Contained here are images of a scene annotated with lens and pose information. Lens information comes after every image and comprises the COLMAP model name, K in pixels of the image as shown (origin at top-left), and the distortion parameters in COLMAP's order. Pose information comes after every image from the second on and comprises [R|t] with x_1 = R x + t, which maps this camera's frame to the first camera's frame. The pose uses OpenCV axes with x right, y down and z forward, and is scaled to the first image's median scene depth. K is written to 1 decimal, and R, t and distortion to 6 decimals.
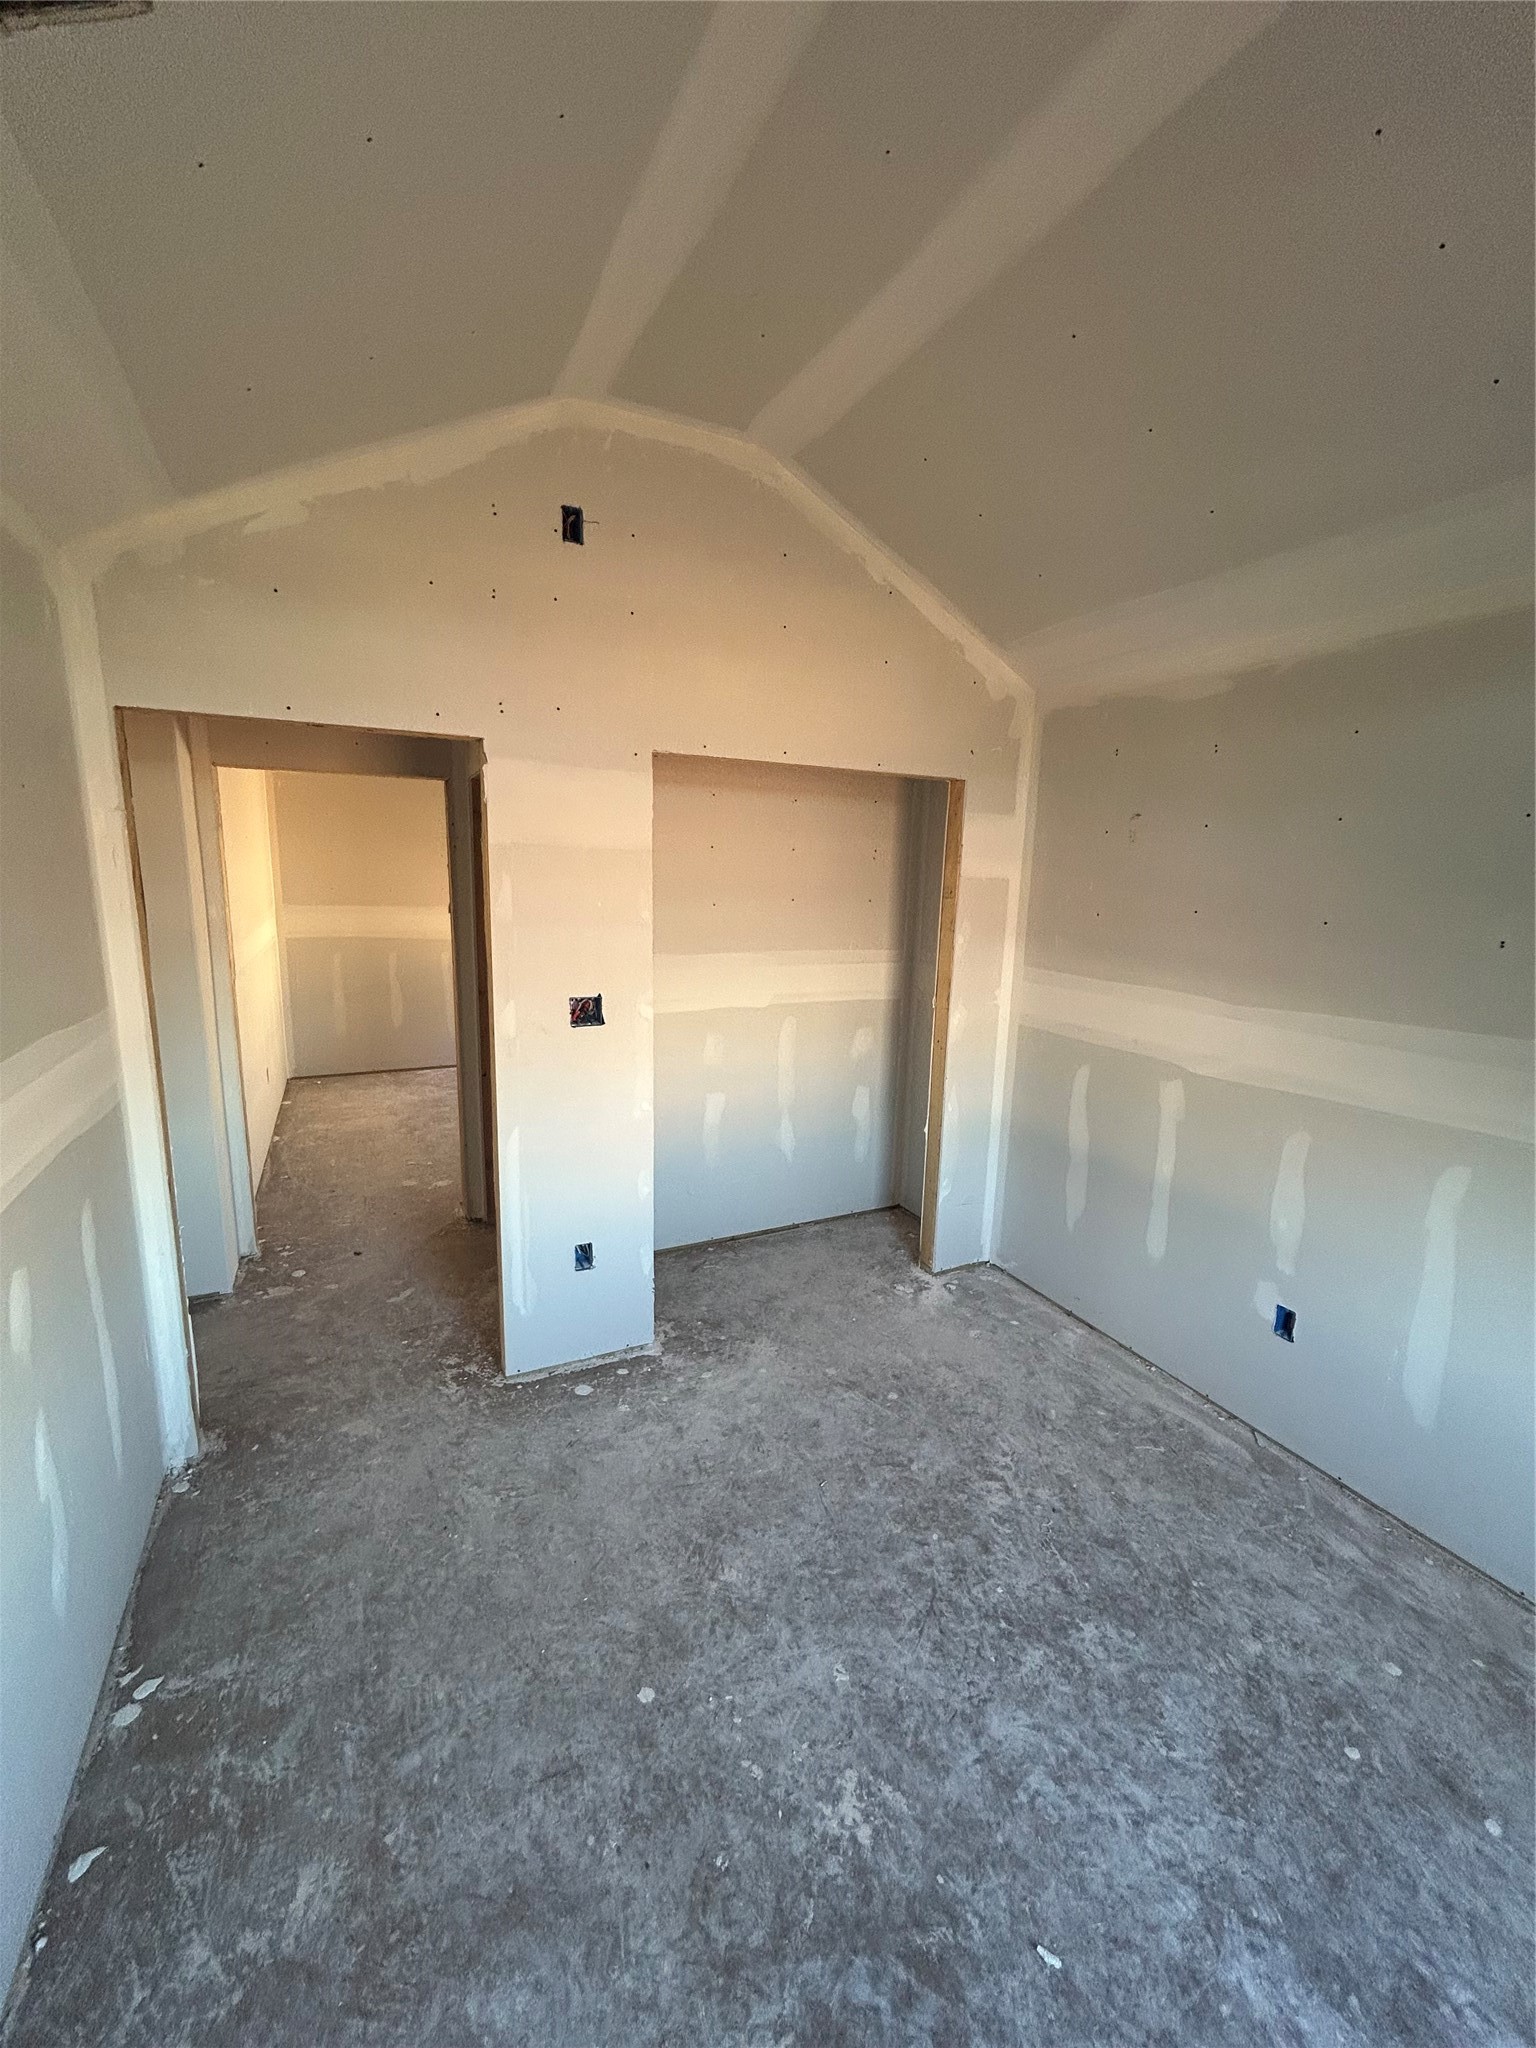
lens RADIAL K [[827.6, 0, 782.8], [0, 827.6, 1022.9], [0, 0, 1]] dist [-0.001927, 0.001344]
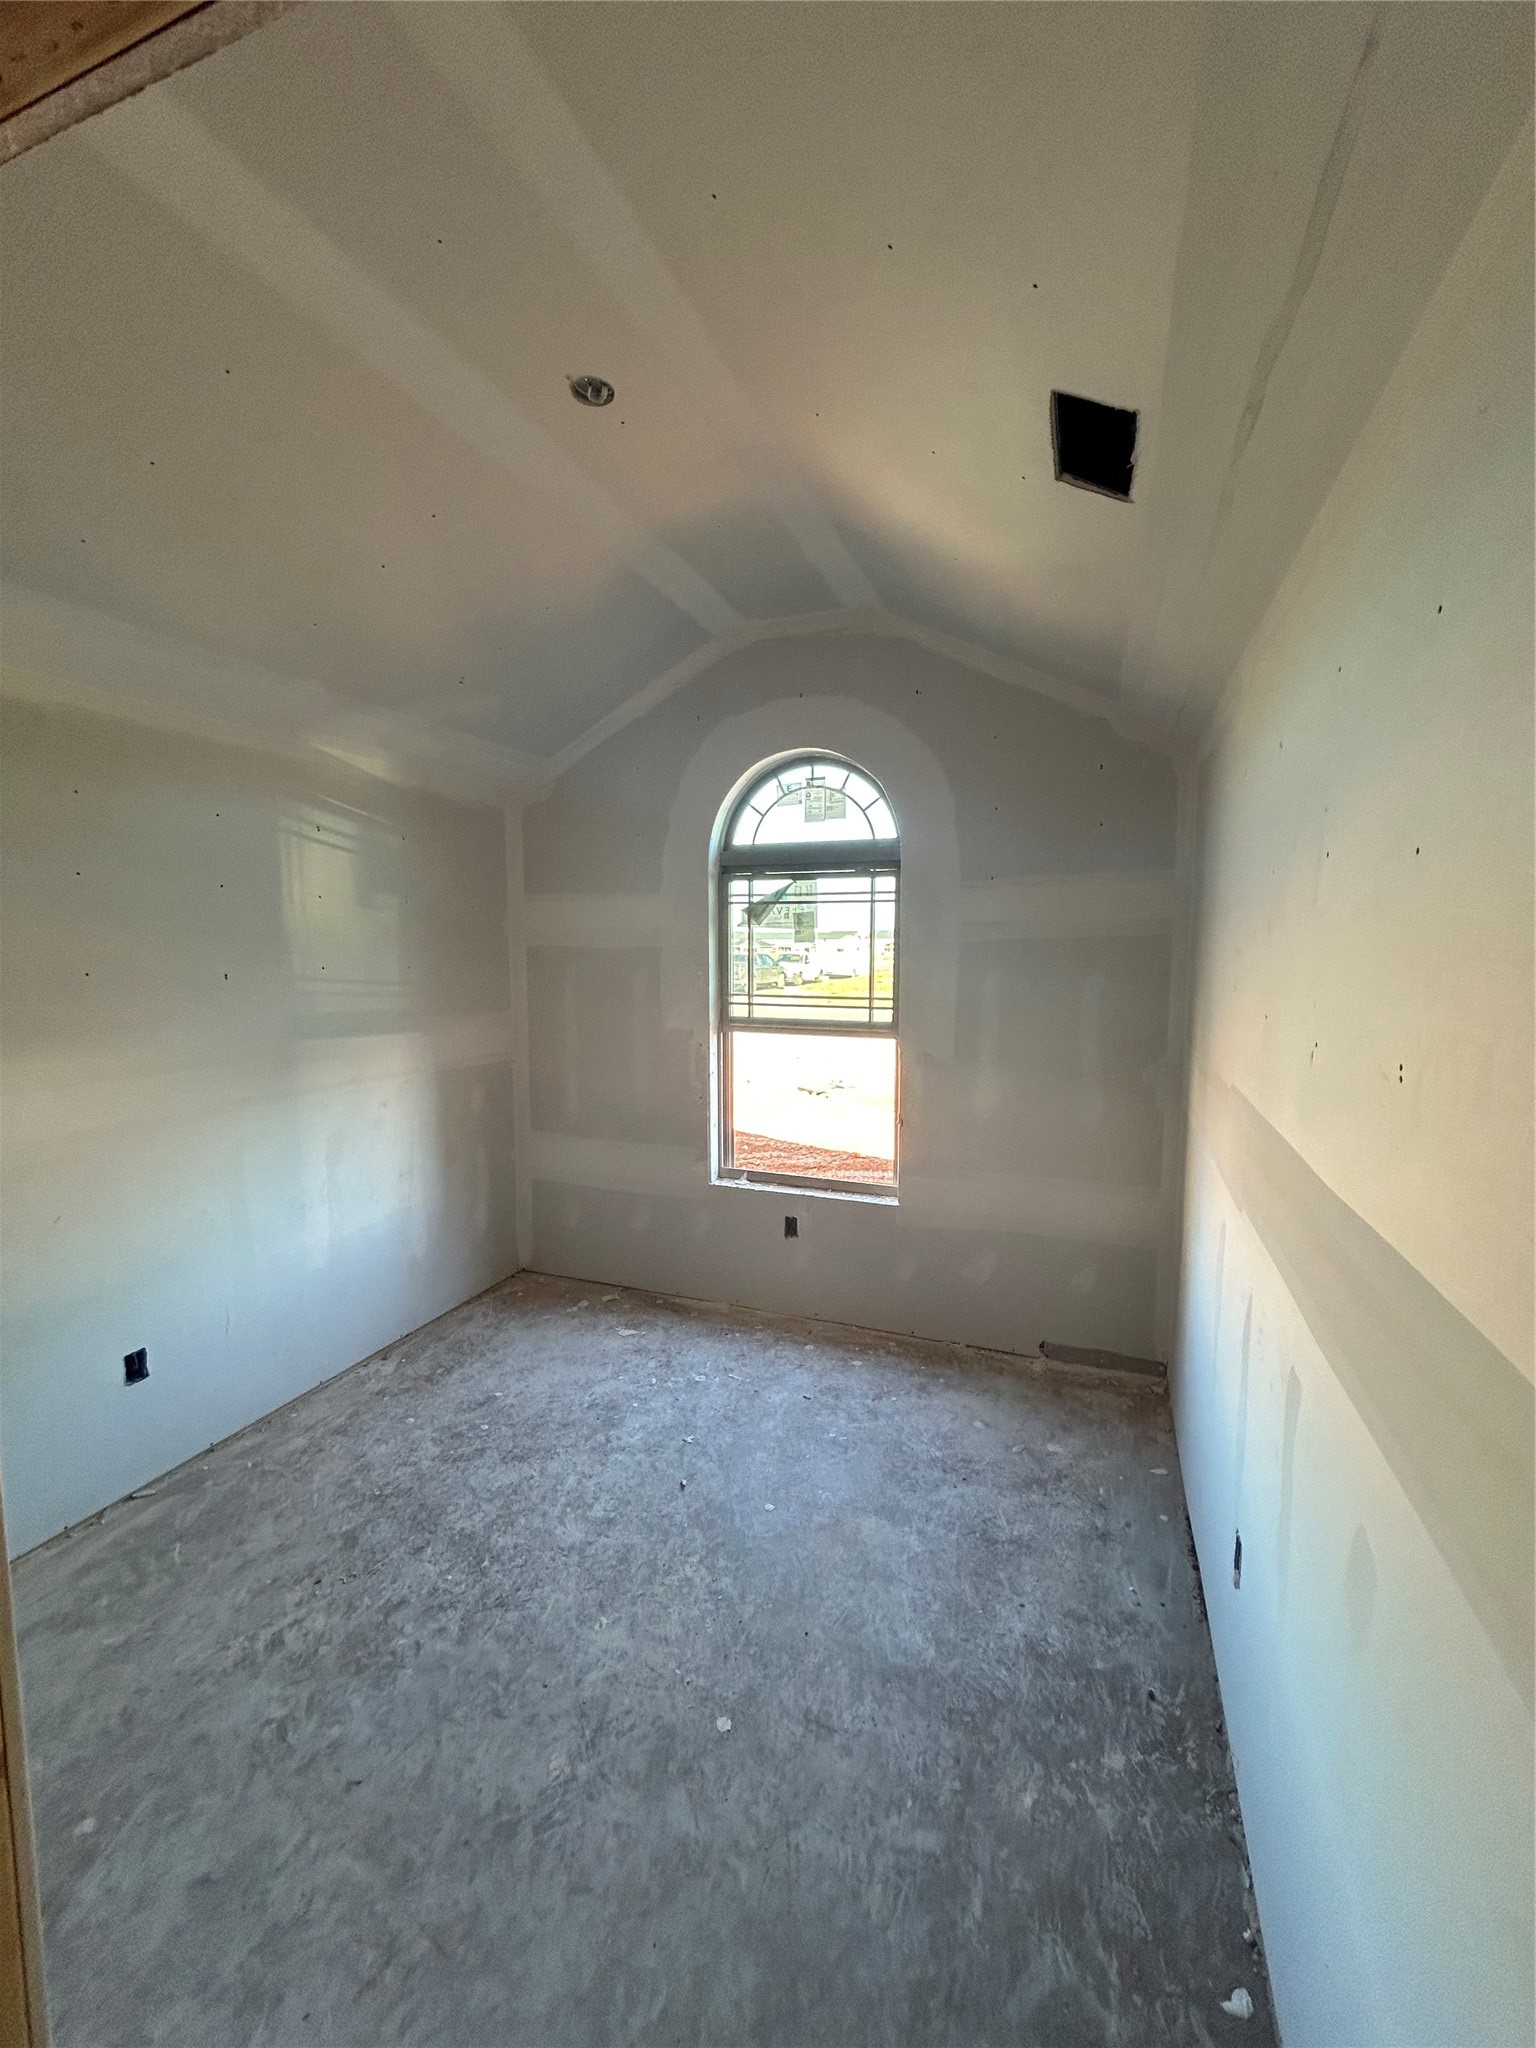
lens RADIAL K [[827.6, 0, 776.4], [0, 827.6, 1024.3], [0, 0, 1]] dist [-0.001927, 0.001344]
pose [[-0.673895, -0.096091, 0.732552, -0.856683], [0.116285, 0.965354, 0.233602, -0.251555], [-0.729619, 0.242608, -0.639373, 1.364024]]
